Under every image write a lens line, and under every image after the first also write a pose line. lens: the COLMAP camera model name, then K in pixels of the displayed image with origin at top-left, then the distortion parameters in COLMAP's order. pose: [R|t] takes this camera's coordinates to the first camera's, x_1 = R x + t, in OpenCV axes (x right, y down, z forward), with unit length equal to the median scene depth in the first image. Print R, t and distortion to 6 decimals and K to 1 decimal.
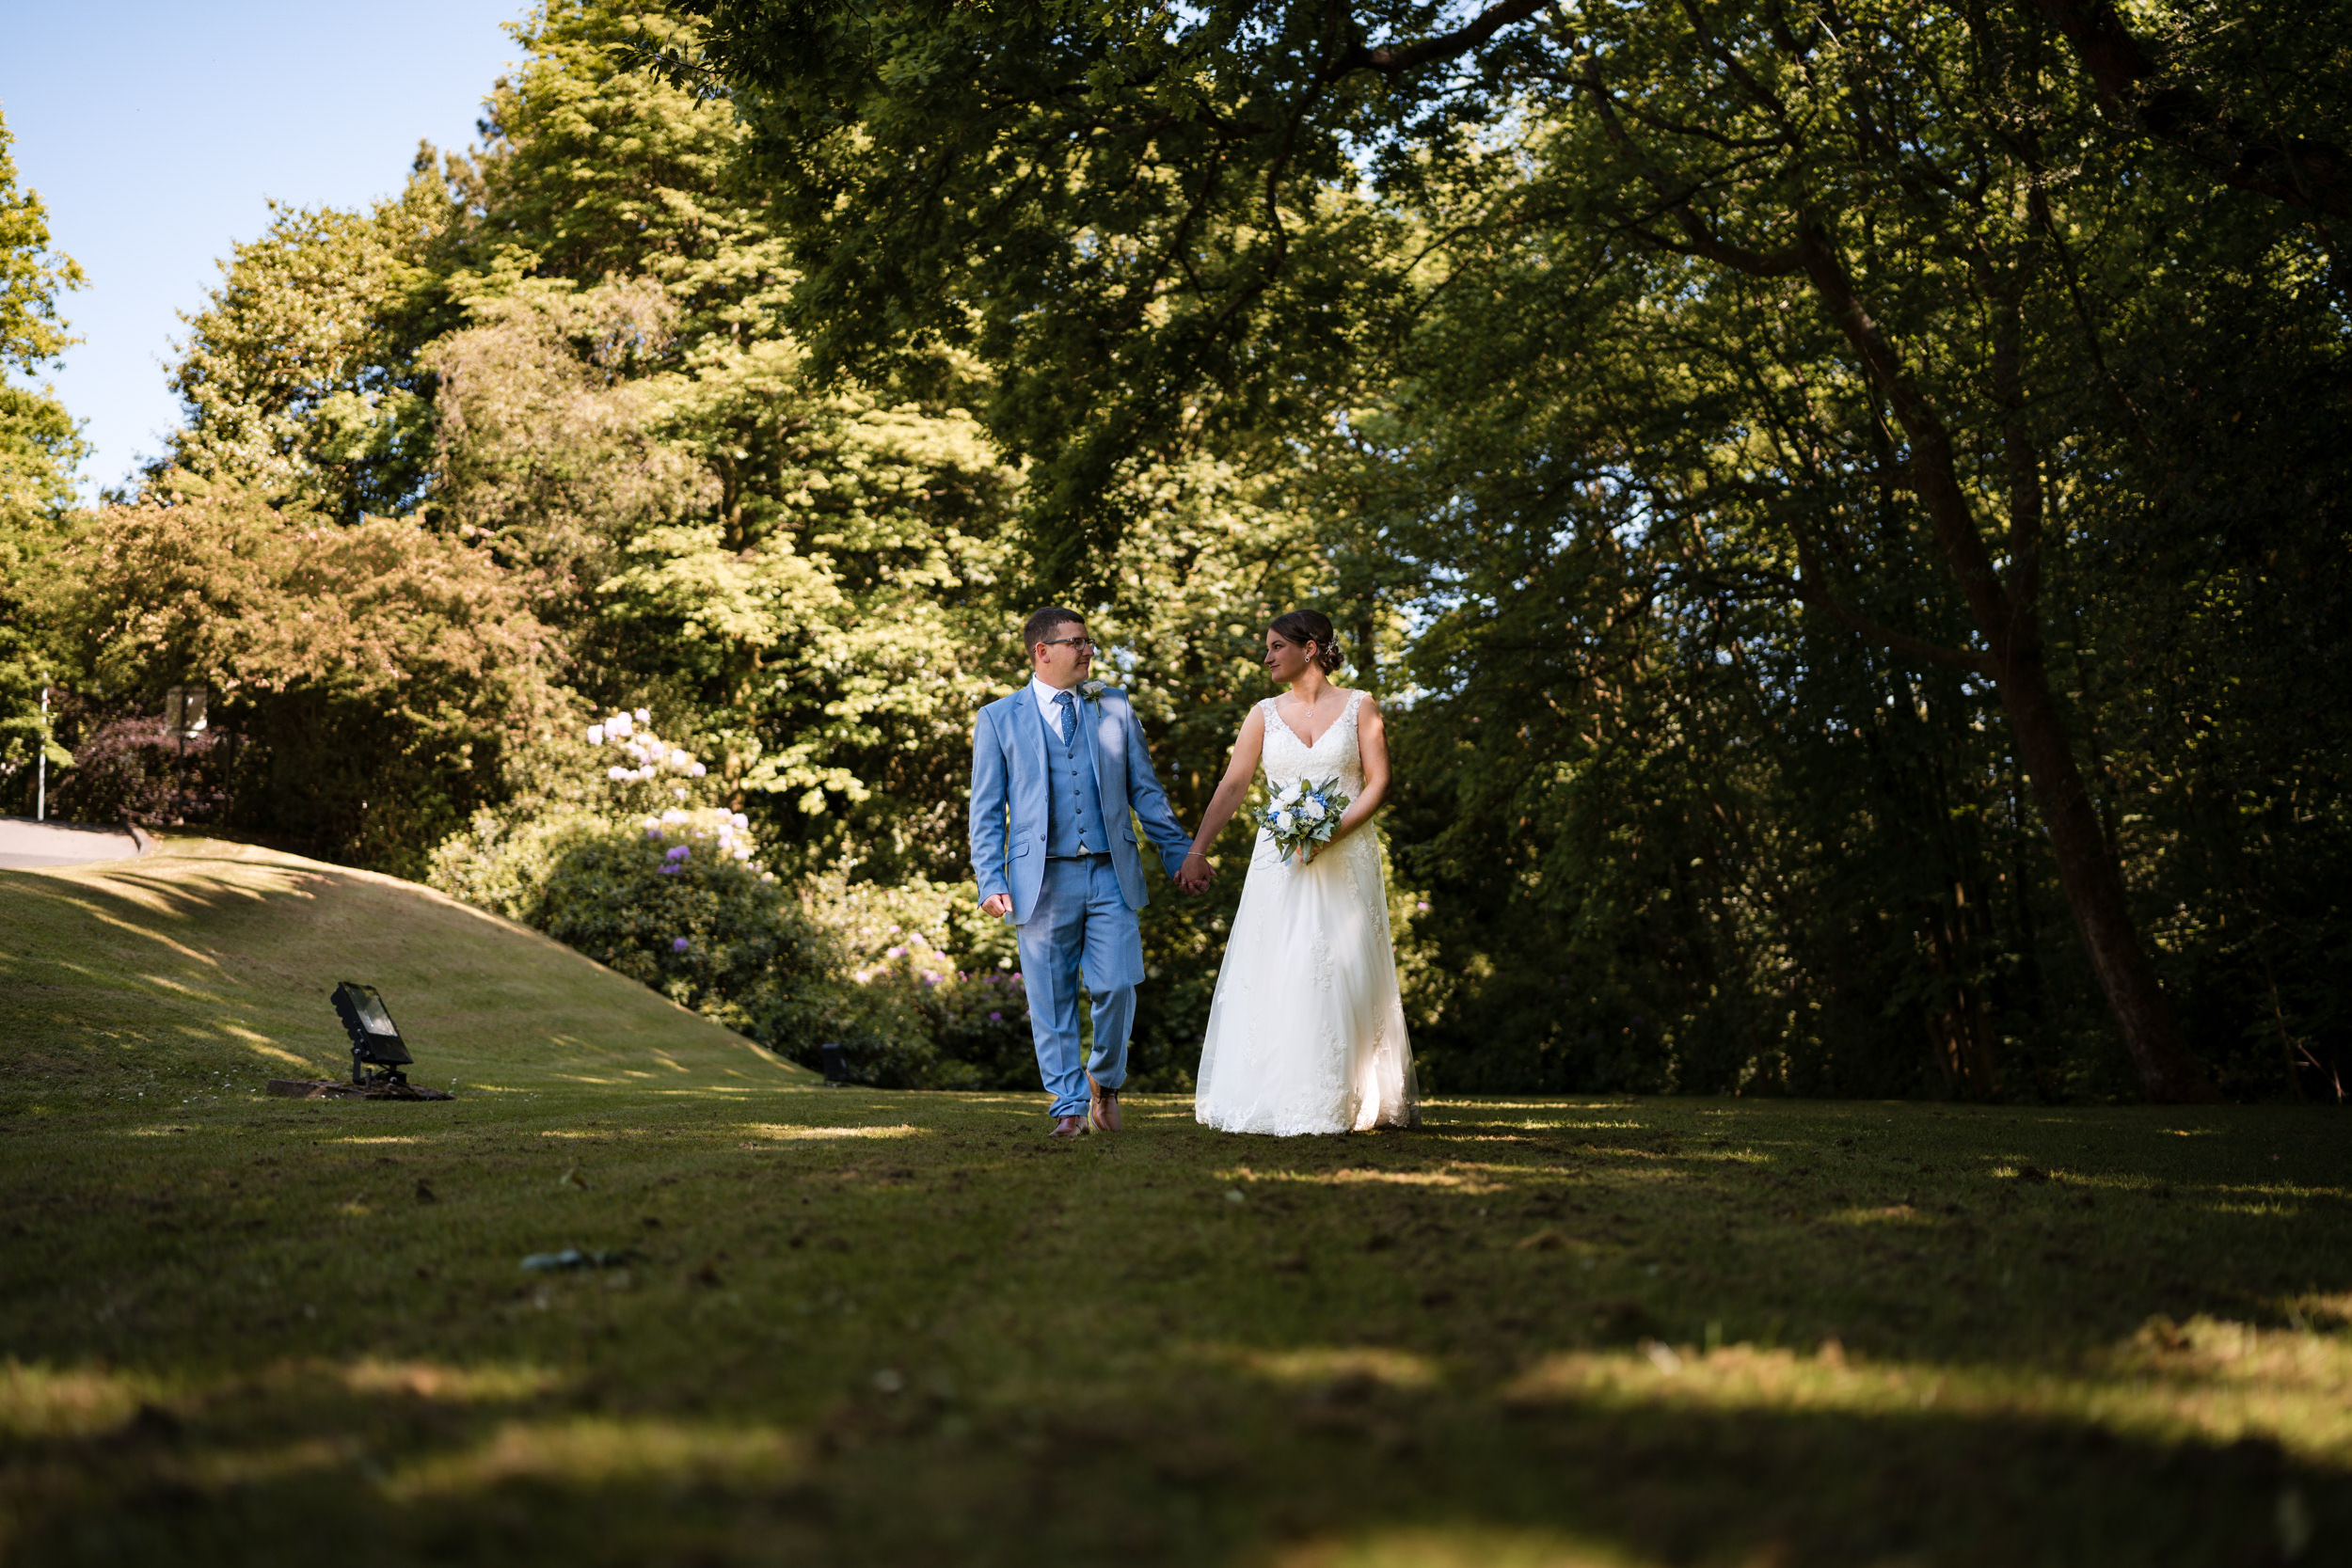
lens RADIAL K [[2406.8, 0, 1176.4], [0, 2406.8, 781.0], [0, 0, 1]] dist [0.015884, 0.000000]
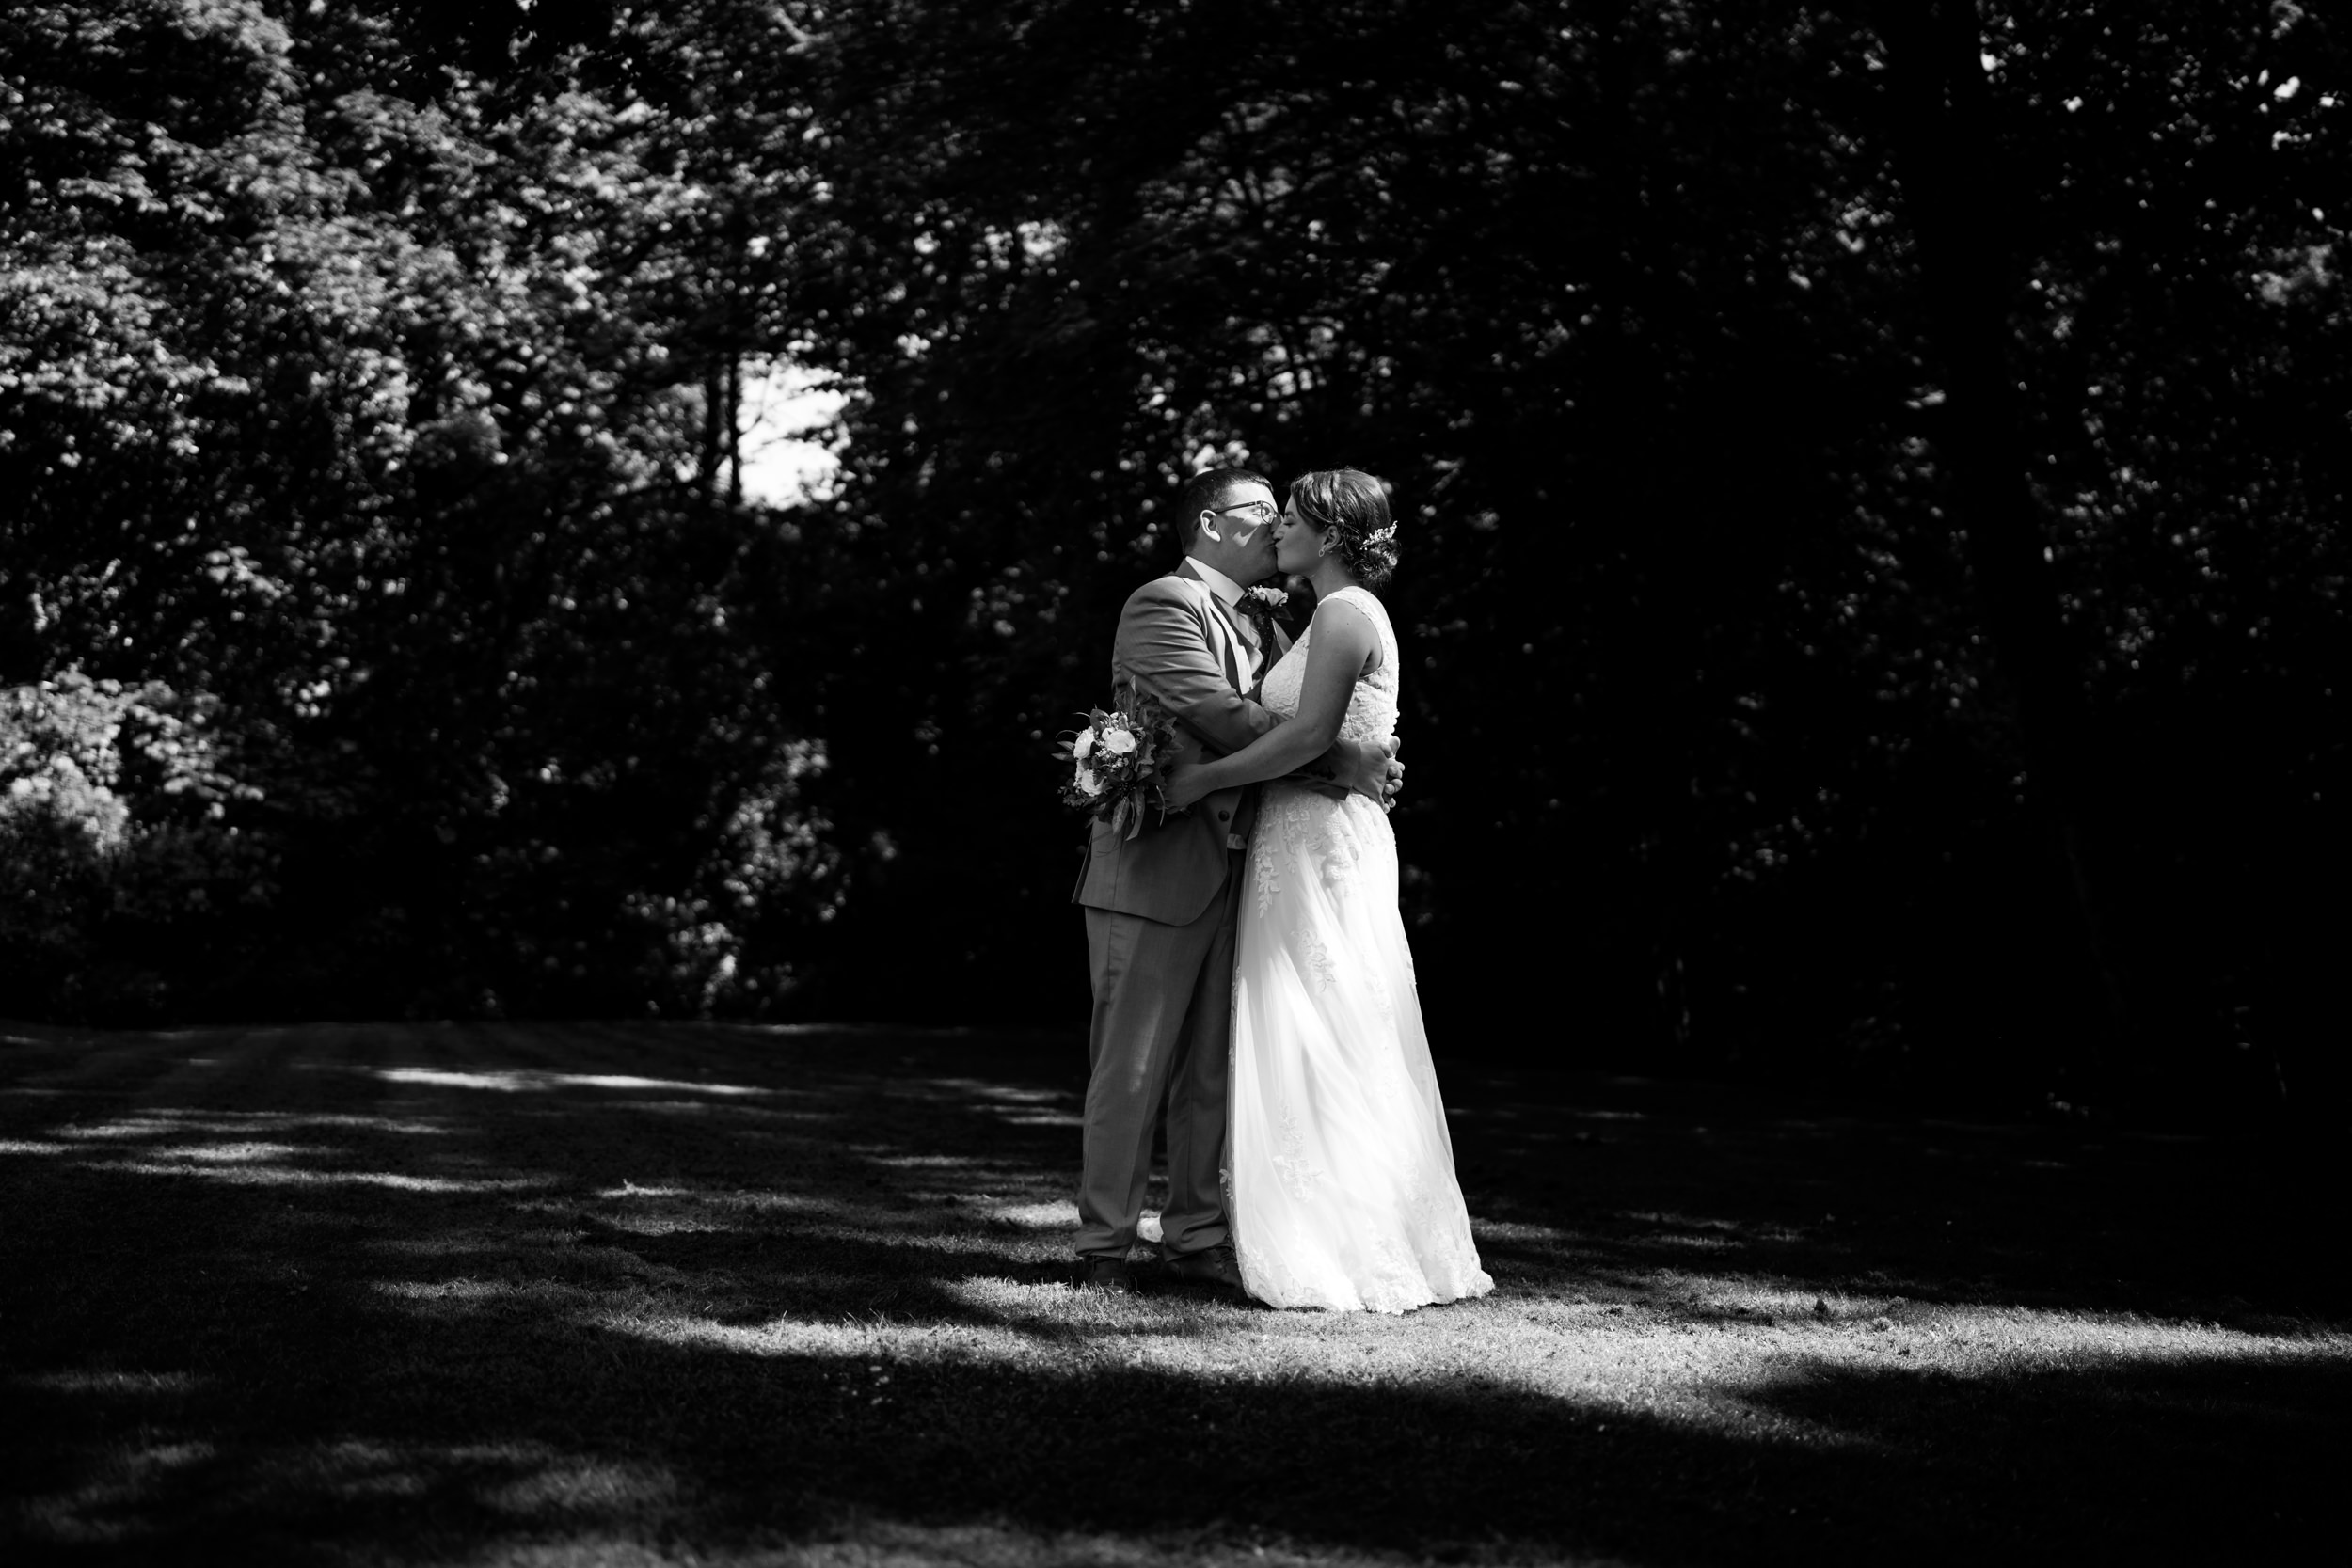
lens RADIAL K [[2406.8, 0, 1178.5], [0, 2406.8, 792.9], [0, 0, 1]] dist [0.015884, 0.000000]
pose [[0.943798, 0.053209, 0.326211, -0.037805], [-0.073038, 0.996133, 0.048832, 0.020184], [-0.322351, -0.069914, 0.944035, 0.303073]]
